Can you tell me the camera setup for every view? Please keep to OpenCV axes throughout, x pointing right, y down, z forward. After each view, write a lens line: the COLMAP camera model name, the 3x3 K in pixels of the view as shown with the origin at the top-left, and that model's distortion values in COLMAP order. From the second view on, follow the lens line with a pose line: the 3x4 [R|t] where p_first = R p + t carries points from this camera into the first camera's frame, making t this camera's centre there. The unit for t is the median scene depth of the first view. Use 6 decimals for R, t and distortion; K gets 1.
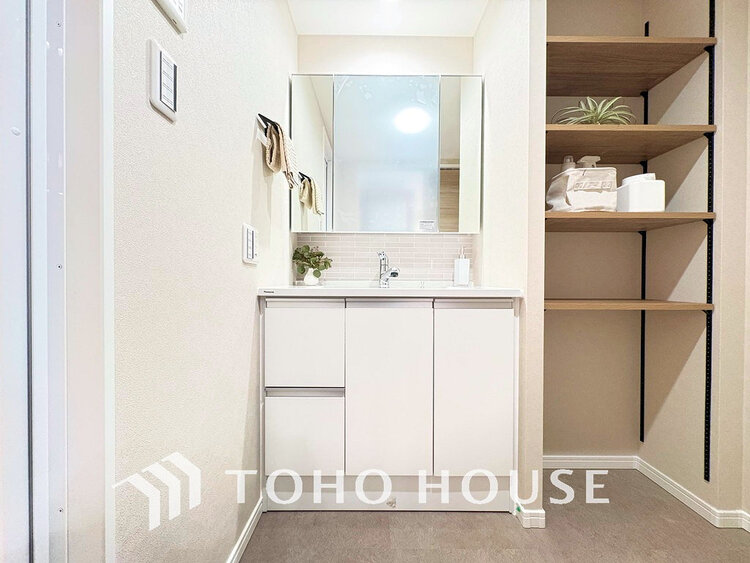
lens RADIAL K [[297.9, 0, 375.0], [0, 297.9, 280.3], [0, 0, 1]] dist [-0.000942, -0.000181]
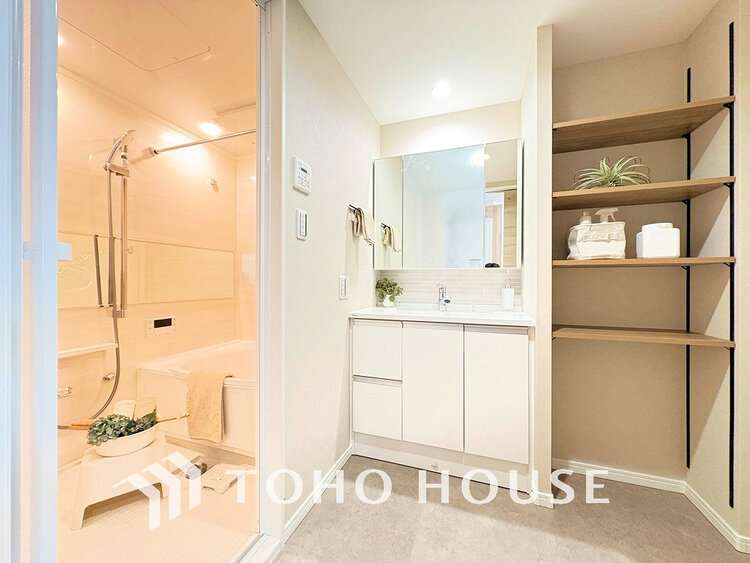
lens RADIAL K [[297.9, 0, 374.7], [0, 297.9, 282.3], [0, 0, 1]] dist [-0.000942, -0.000181]
pose [[0.938827, -0.000696, -0.344388, 0.268733], [-0.000729, 0.999992, -0.004006, -0.121481], [0.344388, 0.004012, 0.938819, -0.425628]]
